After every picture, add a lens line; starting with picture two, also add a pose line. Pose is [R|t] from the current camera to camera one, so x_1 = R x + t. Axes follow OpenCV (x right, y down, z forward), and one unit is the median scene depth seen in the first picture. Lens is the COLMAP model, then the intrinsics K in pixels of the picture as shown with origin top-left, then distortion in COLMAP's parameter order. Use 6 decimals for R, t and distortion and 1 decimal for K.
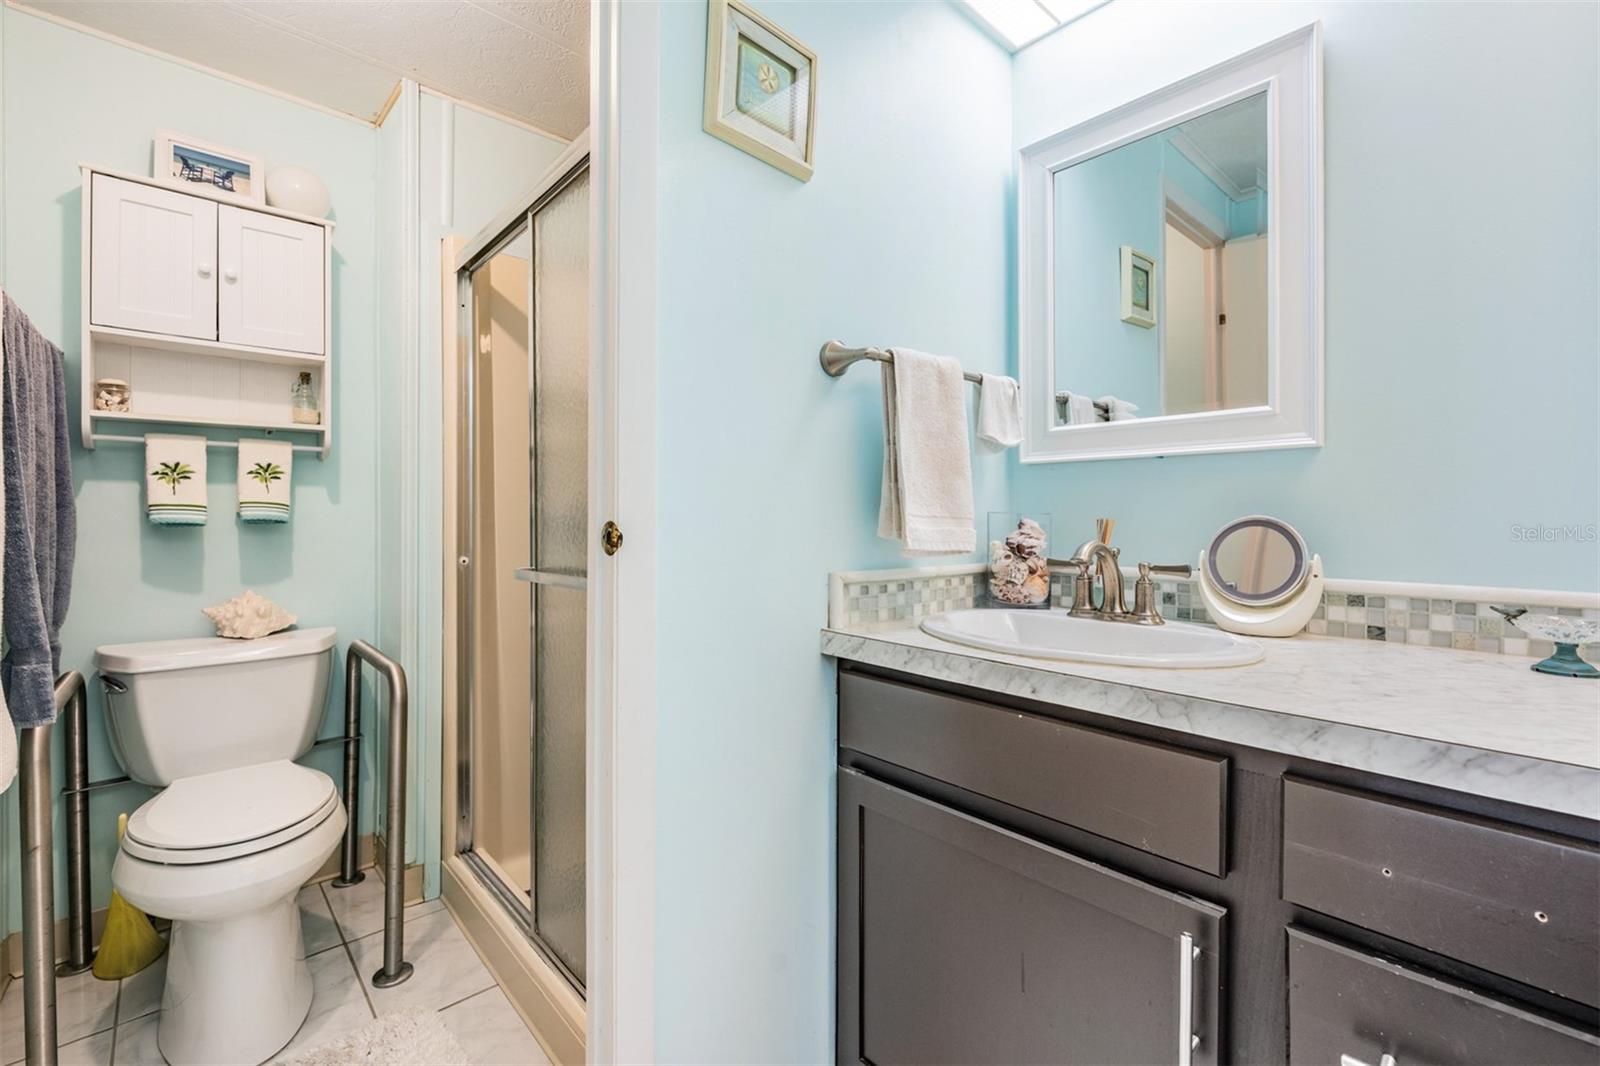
lens RADIAL K [[697.4, 0, 787.1], [0, 697.4, 513.5], [0, 0, 1]] dist [0.001835, -0.001548]
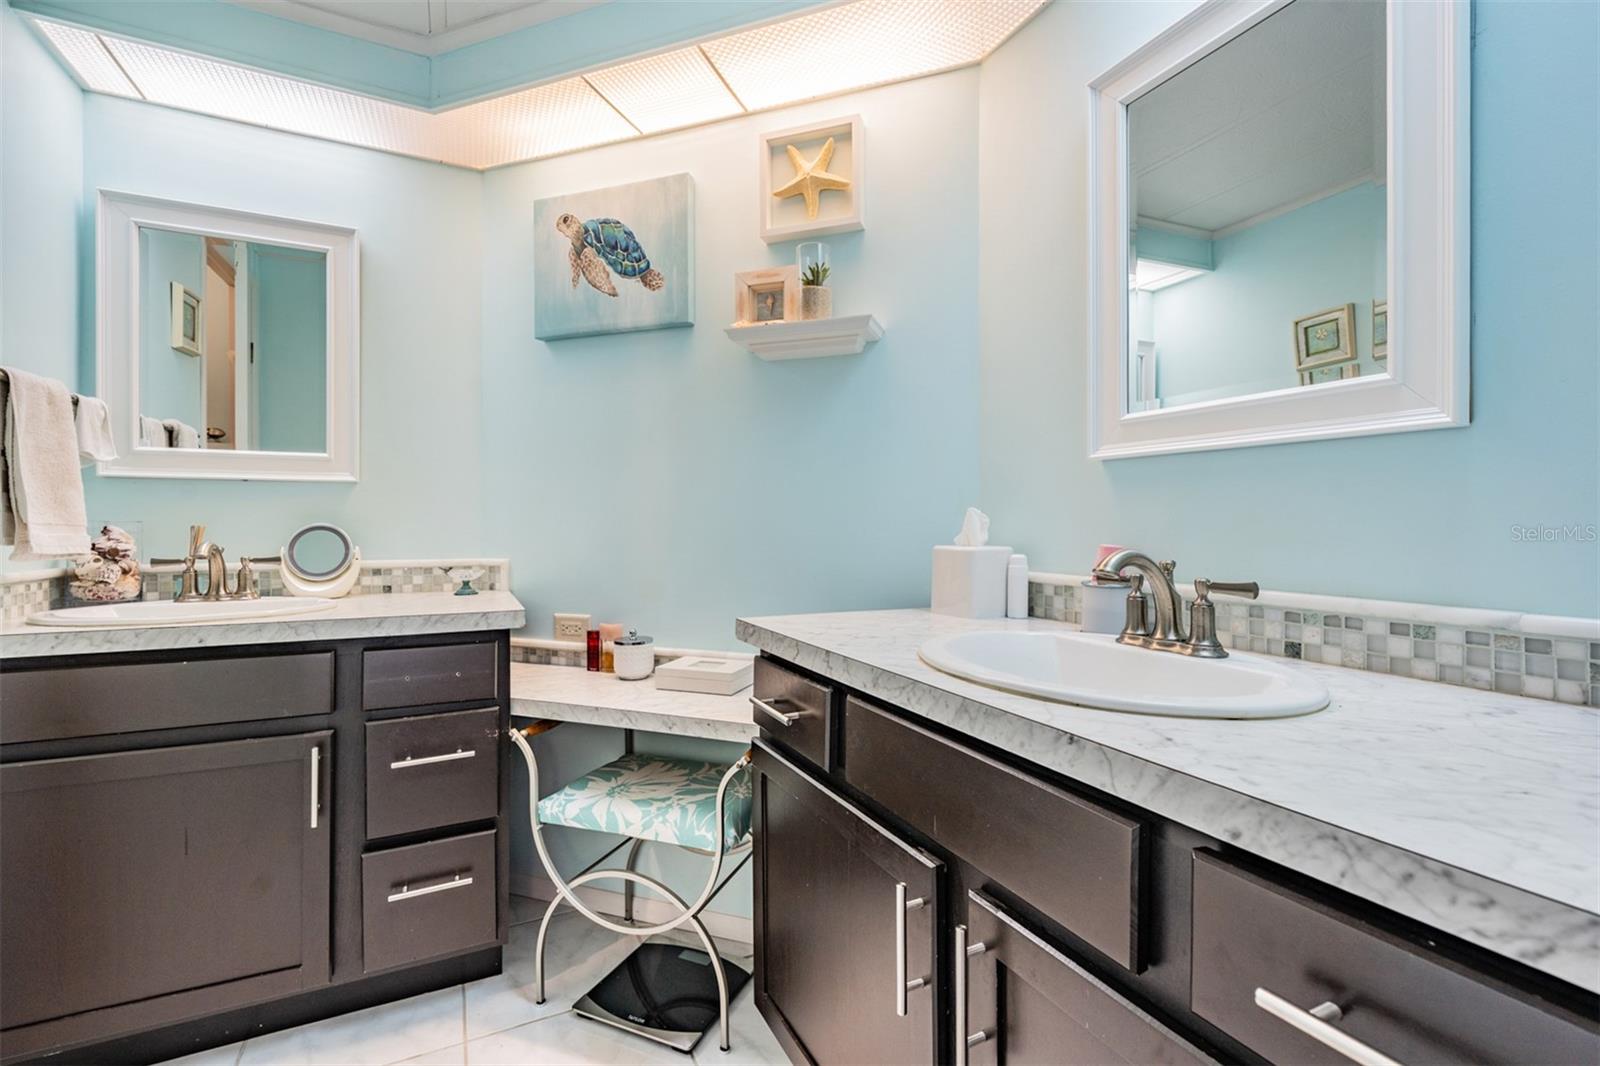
lens RADIAL K [[707.5, 0, 800.9], [0, 707.5, 525.4], [0, 0, 1]] dist [-0.002165, 0.000410]
pose [[0.287172, -0.002192, 0.957876, -0.515290], [-0.003722, 0.999987, 0.003405, -0.001834], [-0.957872, -0.004543, 0.287160, -0.469333]]
